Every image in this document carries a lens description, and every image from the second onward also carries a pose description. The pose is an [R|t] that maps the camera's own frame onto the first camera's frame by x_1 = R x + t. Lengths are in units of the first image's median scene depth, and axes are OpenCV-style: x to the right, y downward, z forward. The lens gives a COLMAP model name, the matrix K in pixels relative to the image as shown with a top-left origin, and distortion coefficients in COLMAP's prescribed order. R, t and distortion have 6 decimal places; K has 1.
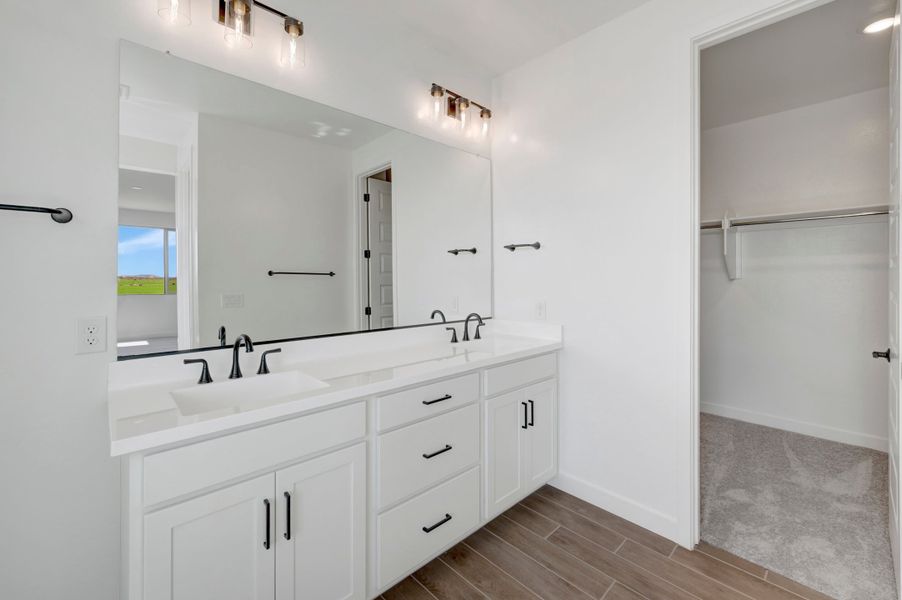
lens RADIAL K [[373.3, 0, 454.9], [0, 373.3, 277.8], [0, 0, 1]] dist [-0.000330, 0.000005]
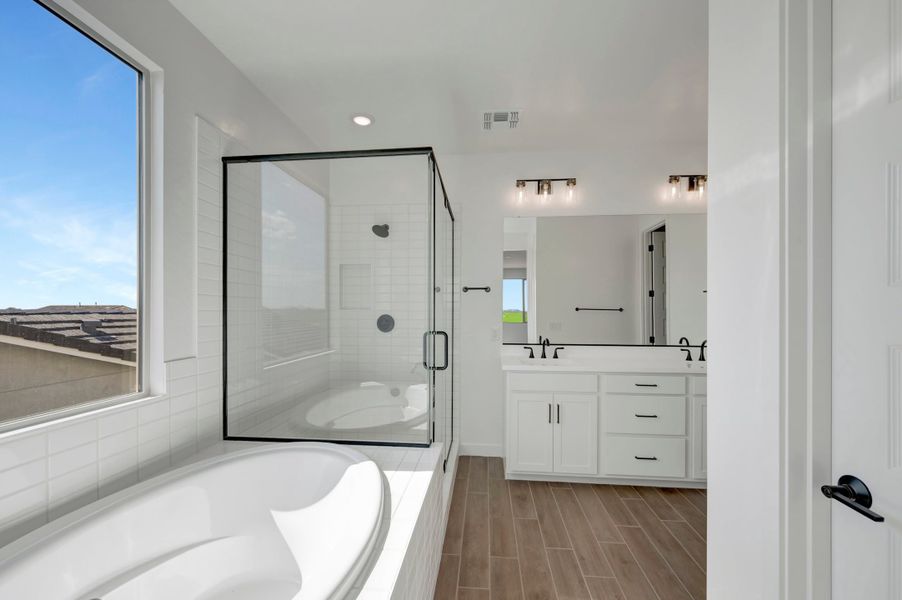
lens RADIAL K [[364.6, 0, 450.8], [0, 364.6, 303.7], [0, 0, 1]] dist [-0.000808, 0.000298]
pose [[0.649048, -0.015406, -0.760591, 0.586497], [-0.002288, 0.999751, -0.022203, -0.002604], [0.760744, 0.016151, 0.648851, -0.684721]]
